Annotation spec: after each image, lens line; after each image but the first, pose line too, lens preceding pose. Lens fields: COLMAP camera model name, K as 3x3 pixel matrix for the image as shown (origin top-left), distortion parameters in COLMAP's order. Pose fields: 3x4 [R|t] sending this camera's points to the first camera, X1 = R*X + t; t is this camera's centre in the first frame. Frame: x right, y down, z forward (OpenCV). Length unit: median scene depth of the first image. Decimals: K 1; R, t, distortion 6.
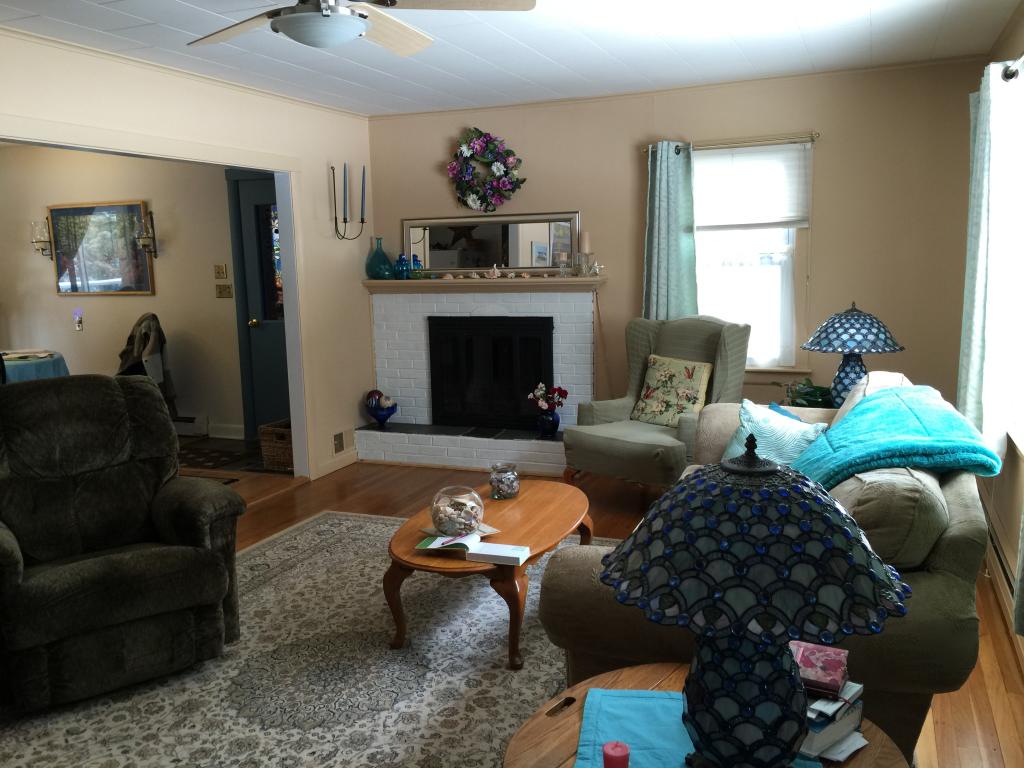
lens RADIAL K [[871.8, 0, 512.3], [0, 871.8, 377.0], [0, 0, 1]] dist [0.068958, -0.098832]
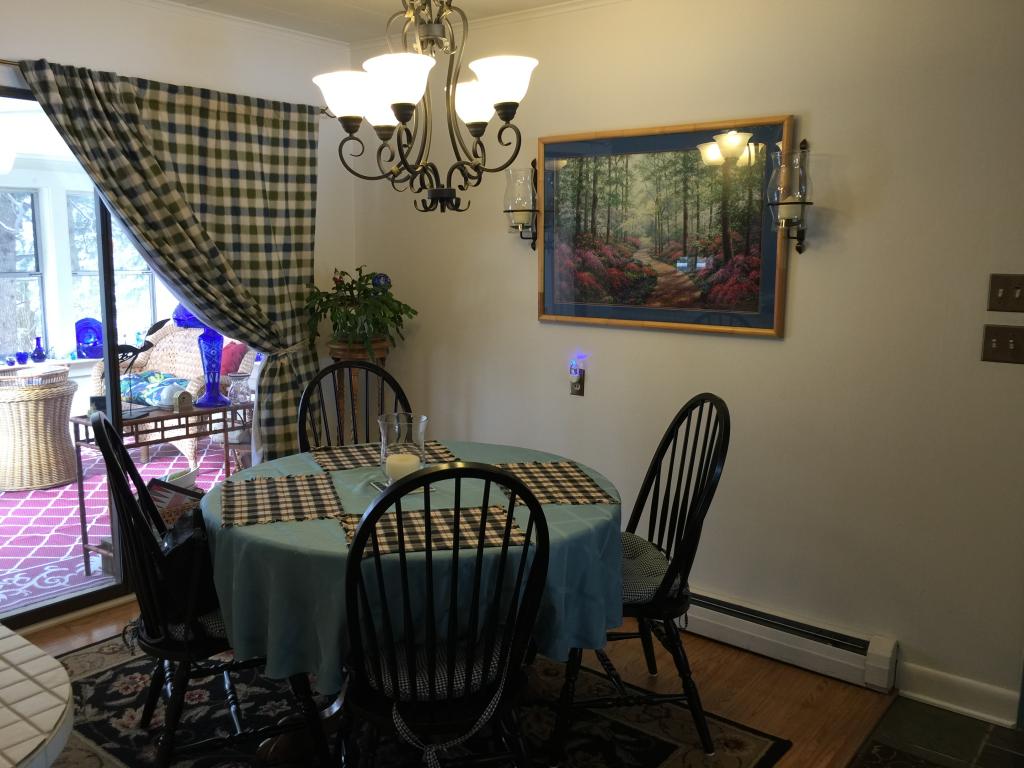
lens RADIAL K [[871.8, 0, 512.3], [0, 871.8, 377.0], [0, 0, 1]] dist [0.068958, -0.098832]
pose [[0.960448, 0.077138, -0.267562, -0.422070], [-0.076487, 0.996987, 0.012874, -0.070762], [0.267750, 0.008100, 0.963455, 0.559976]]
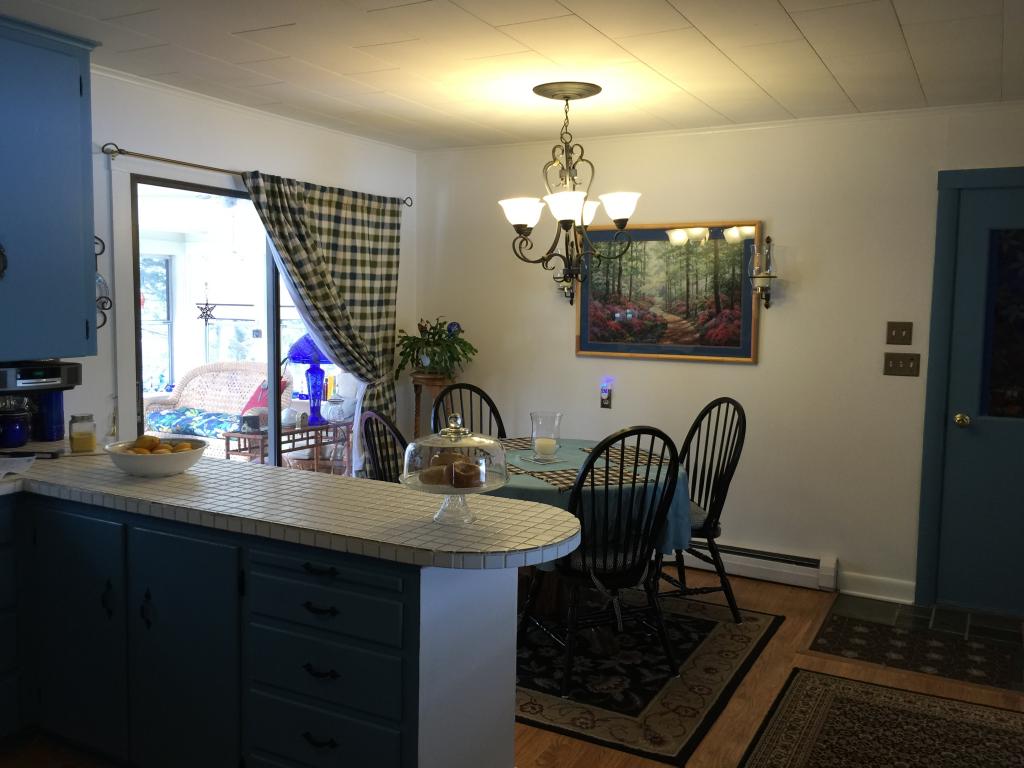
lens RADIAL K [[871.8, 0, 512.3], [0, 871.8, 377.0], [0, 0, 1]] dist [0.068958, -0.098832]
pose [[0.992453, 0.051010, -0.111510, -0.519399], [-0.057382, 0.996853, -0.054696, -0.038218], [0.108369, 0.060682, 0.992257, 0.341041]]
